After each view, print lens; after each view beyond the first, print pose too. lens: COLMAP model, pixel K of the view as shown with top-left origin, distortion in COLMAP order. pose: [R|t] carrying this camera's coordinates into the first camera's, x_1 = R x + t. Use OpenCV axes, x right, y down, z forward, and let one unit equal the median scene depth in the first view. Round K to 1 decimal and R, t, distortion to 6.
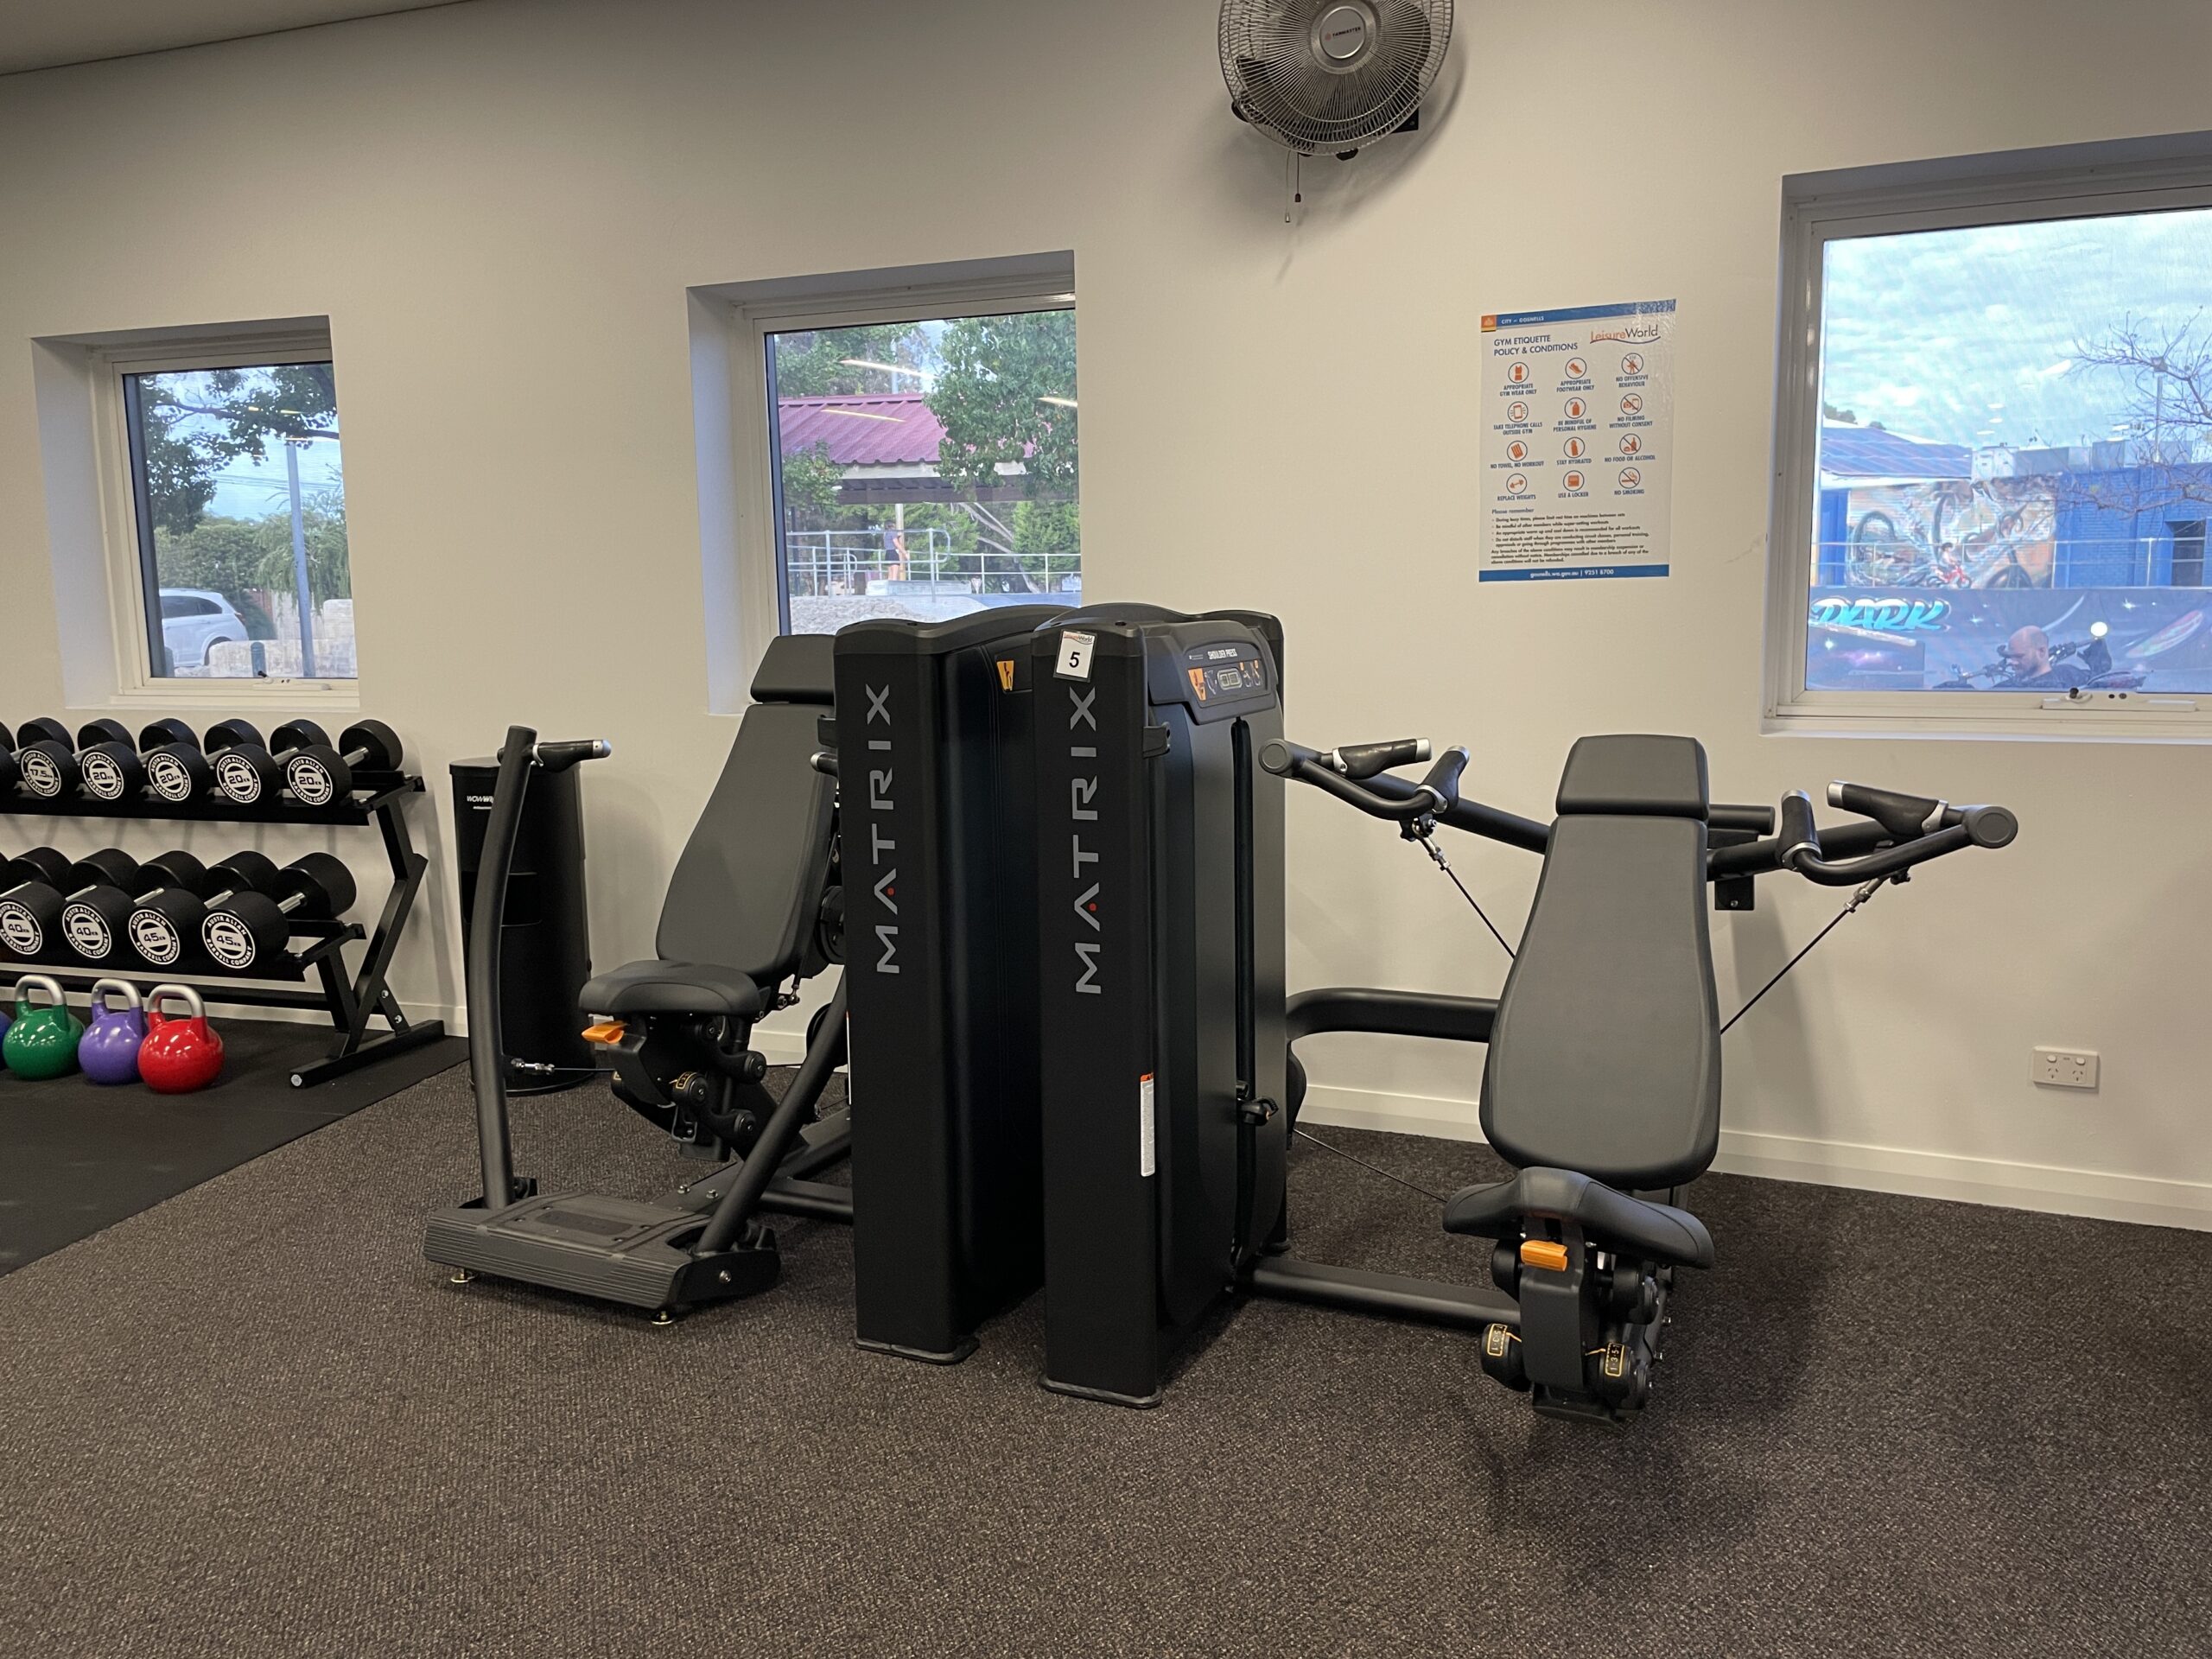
lens RADIAL K [[1691.4, 0, 1101.7], [0, 1691.4, 811.0], [0, 0, 1]] dist [0.030784, -0.002249]
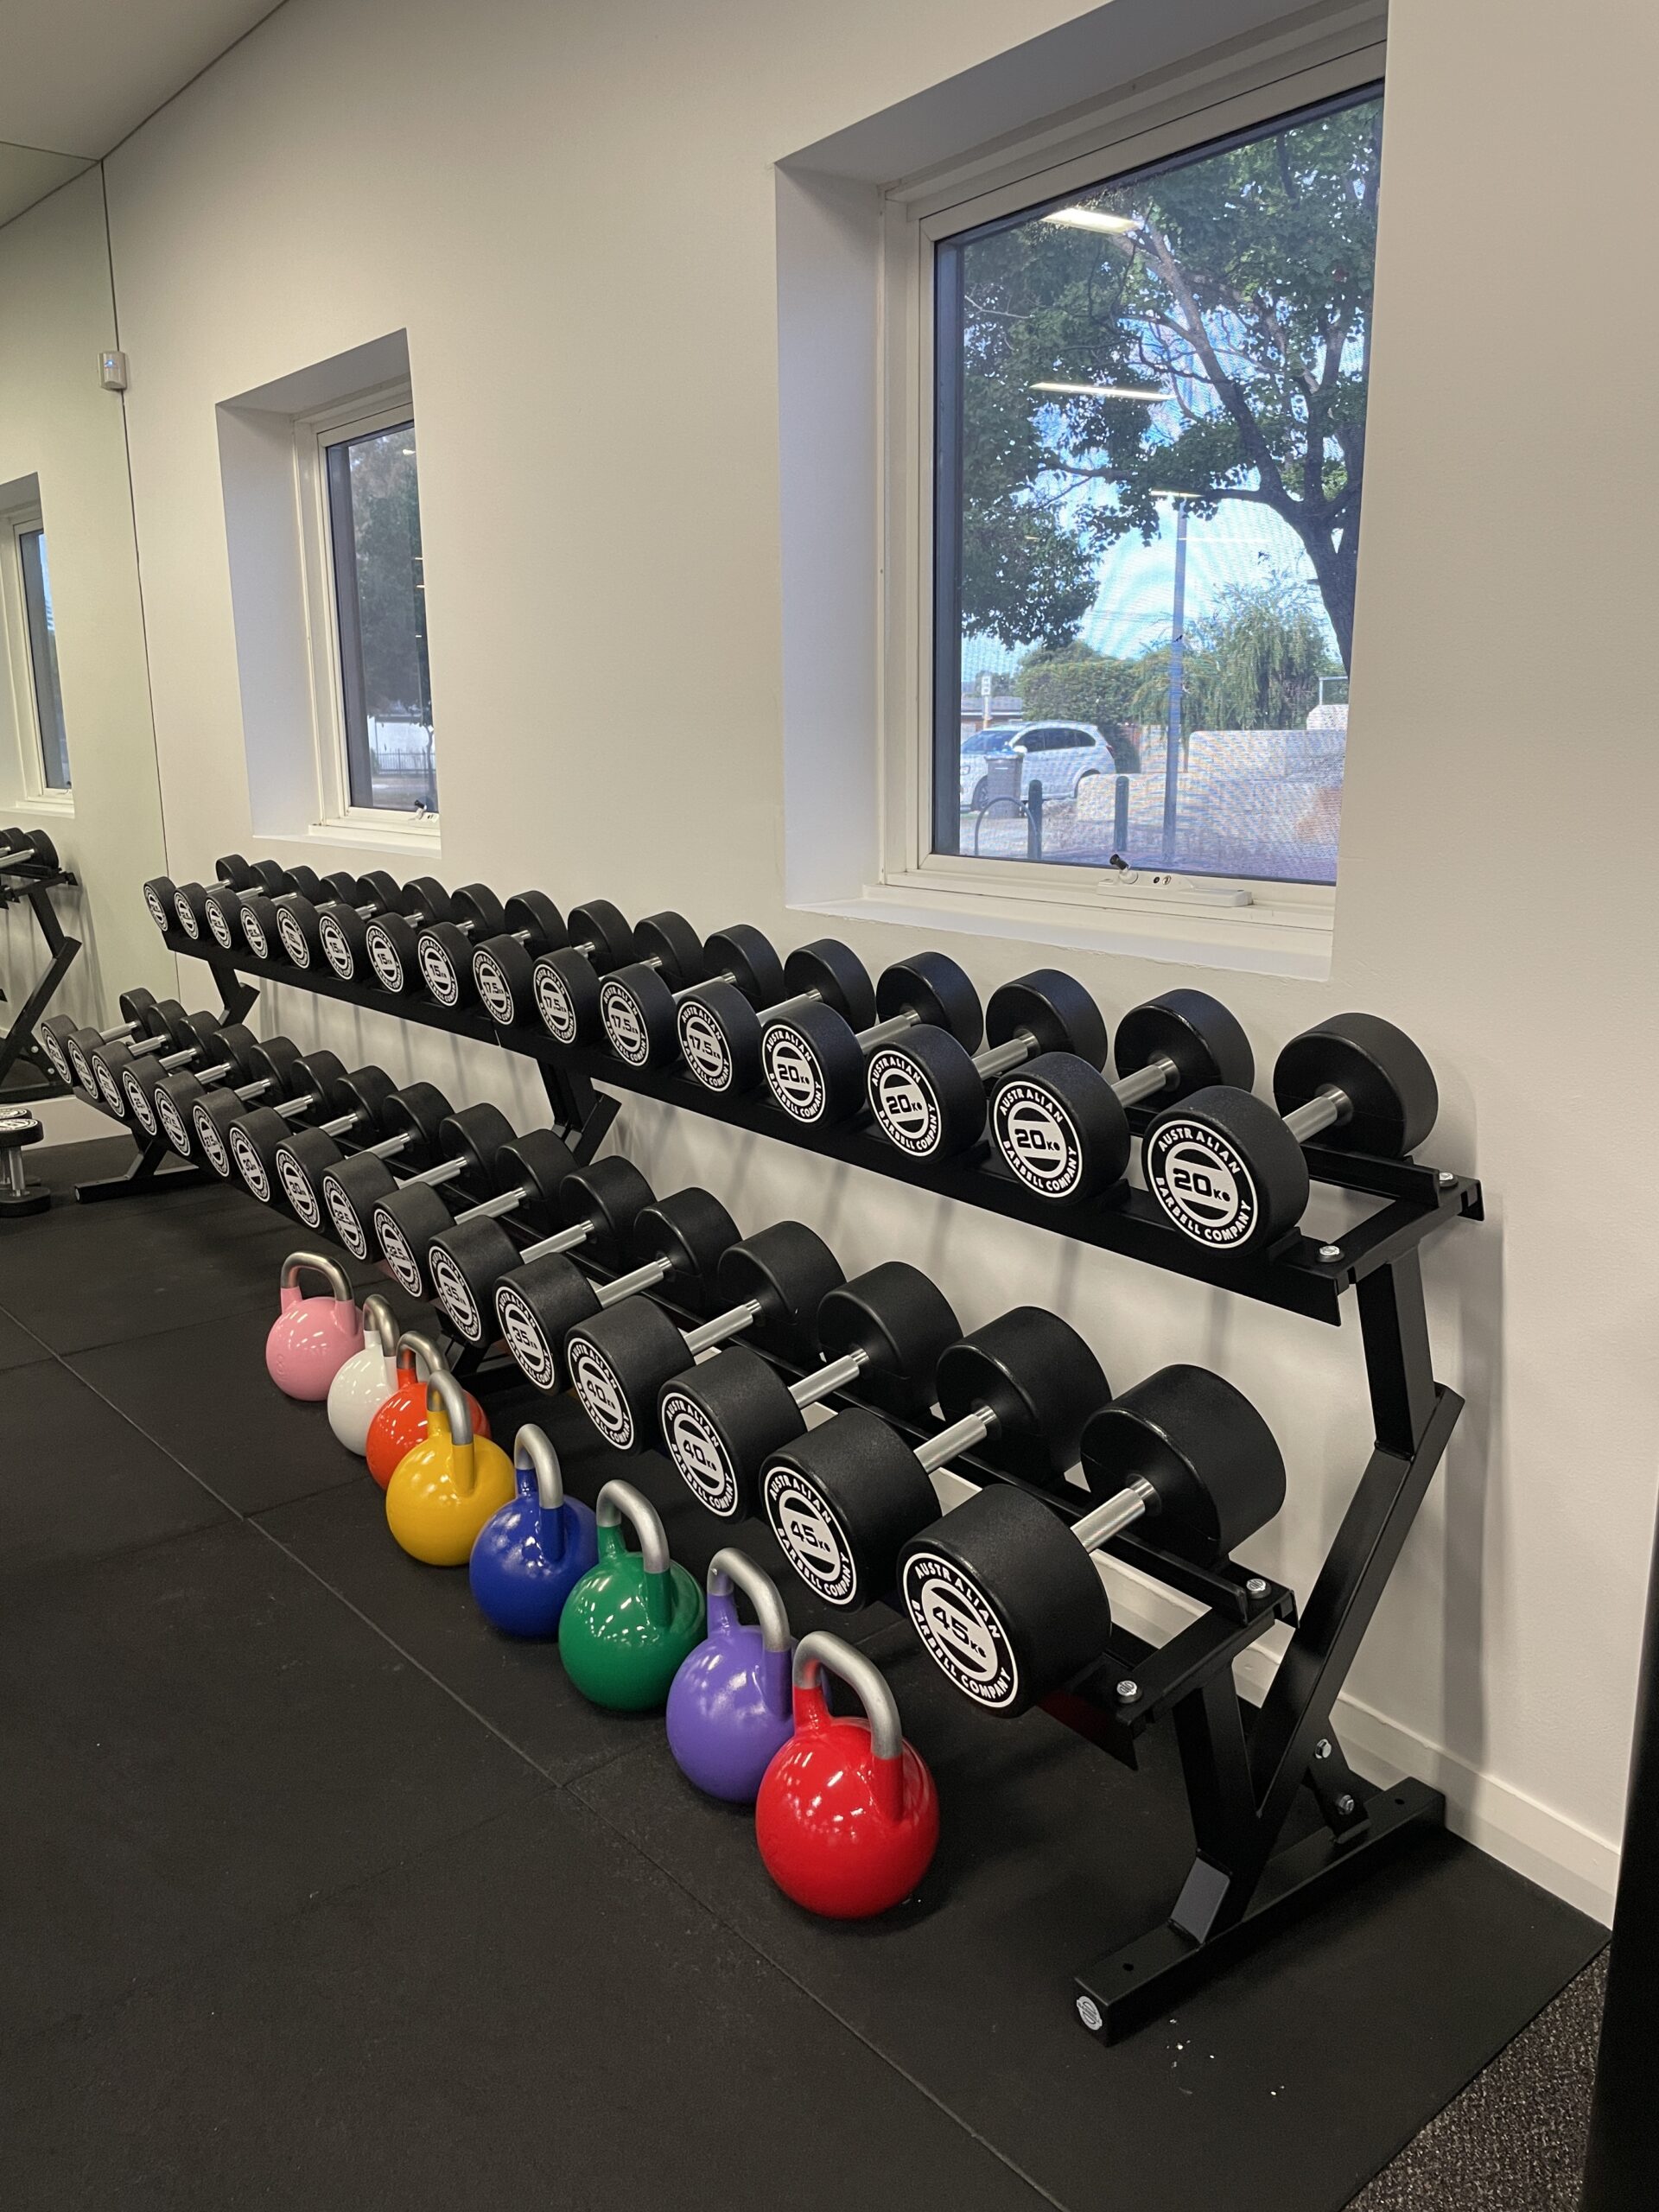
lens RADIAL K [[1691.4, 0, 829.5], [0, 1691.4, 1106.0], [0, 0, 1]] dist [0.030784, -0.002249]
pose [[0.809397, 0.135141, -0.571501, -0.203528], [-0.082870, 0.989708, 0.116666, -0.044670], [0.581385, -0.047069, 0.812266, 0.413537]]
